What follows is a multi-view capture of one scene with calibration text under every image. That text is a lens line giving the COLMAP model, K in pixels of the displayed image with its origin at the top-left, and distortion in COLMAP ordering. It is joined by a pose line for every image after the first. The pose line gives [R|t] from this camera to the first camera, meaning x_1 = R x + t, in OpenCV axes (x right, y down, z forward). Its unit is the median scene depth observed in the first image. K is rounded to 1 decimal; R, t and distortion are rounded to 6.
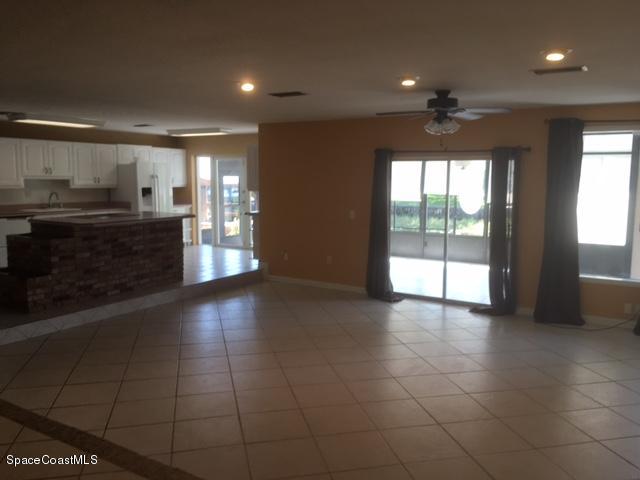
lens RADIAL K [[547.8, 0, 319.7], [0, 547.8, 242.3], [0, 0, 1]] dist [0.075121, -0.123238]
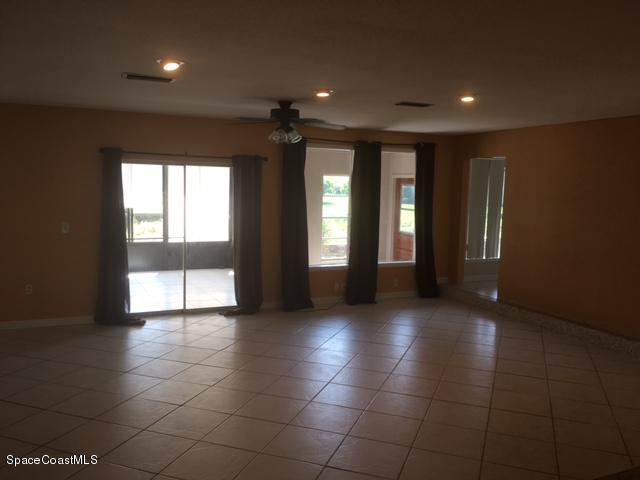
lens RADIAL K [[547.8, 0, 319.7], [0, 547.8, 242.3], [0, 0, 1]] dist [0.075121, -0.123238]
pose [[0.547815, -0.080784, 0.832690, -0.423547], [0.084648, 0.995571, 0.040898, -0.032546], [-0.832306, 0.048081, 0.552227, 0.265230]]
